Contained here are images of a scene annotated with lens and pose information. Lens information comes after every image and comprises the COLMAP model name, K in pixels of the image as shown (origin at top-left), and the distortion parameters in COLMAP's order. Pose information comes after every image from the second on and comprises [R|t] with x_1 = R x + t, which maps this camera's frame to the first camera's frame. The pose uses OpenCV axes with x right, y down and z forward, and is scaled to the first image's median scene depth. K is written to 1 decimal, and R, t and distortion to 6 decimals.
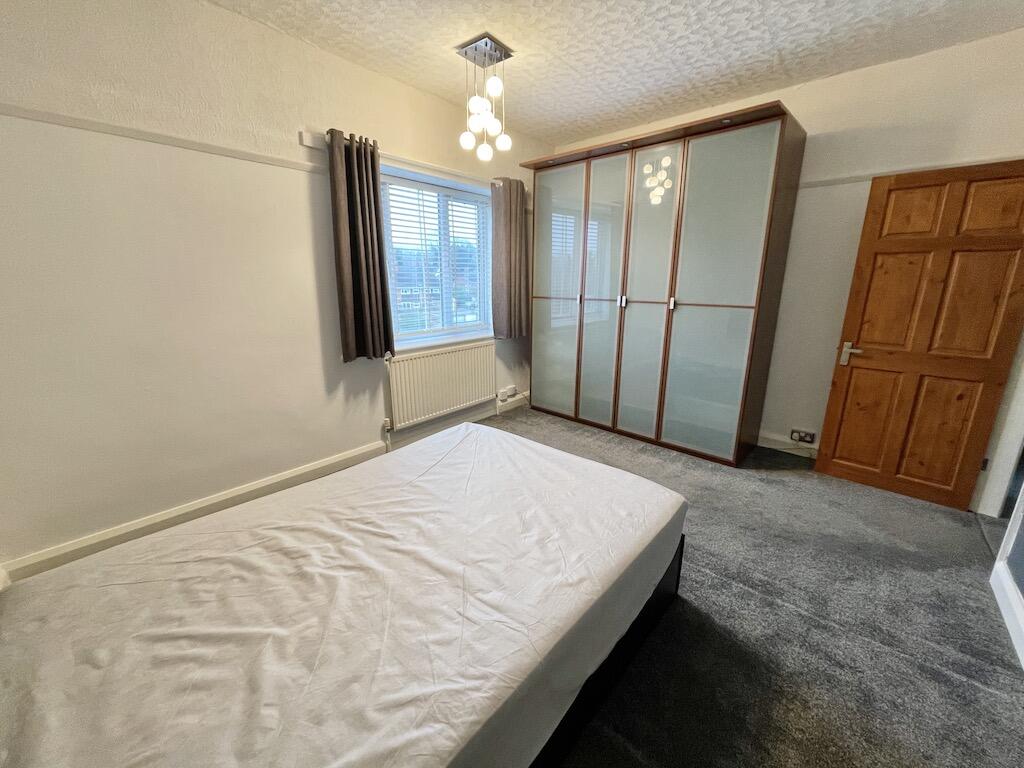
lens RADIAL K [[413.2, 0, 510.2], [0, 413.2, 383.0], [0, 0, 1]] dist [-0.003928, -0.000040]
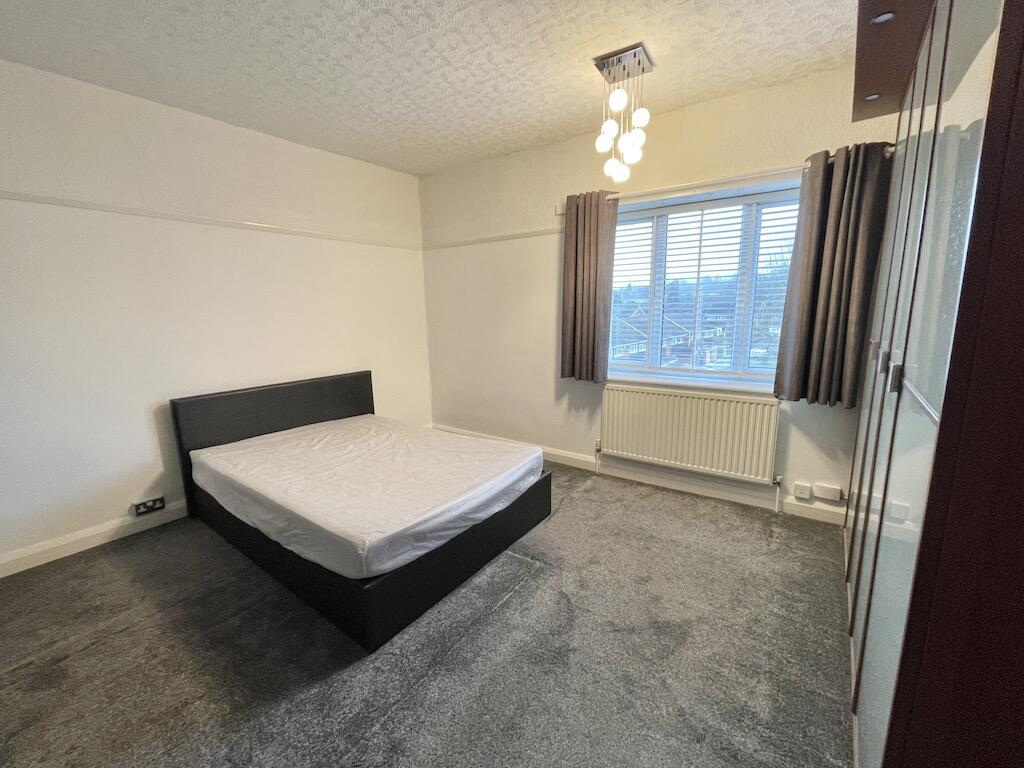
lens RADIAL K [[413.2, 0, 510.2], [0, 413.2, 383.0], [0, 0, 1]] dist [-0.003928, -0.000040]
pose [[0.099278, 0.170233, -0.980390, 0.697931], [-0.230320, 0.962433, 0.143792, -0.154692], [0.968038, 0.211528, 0.134756, 0.595496]]
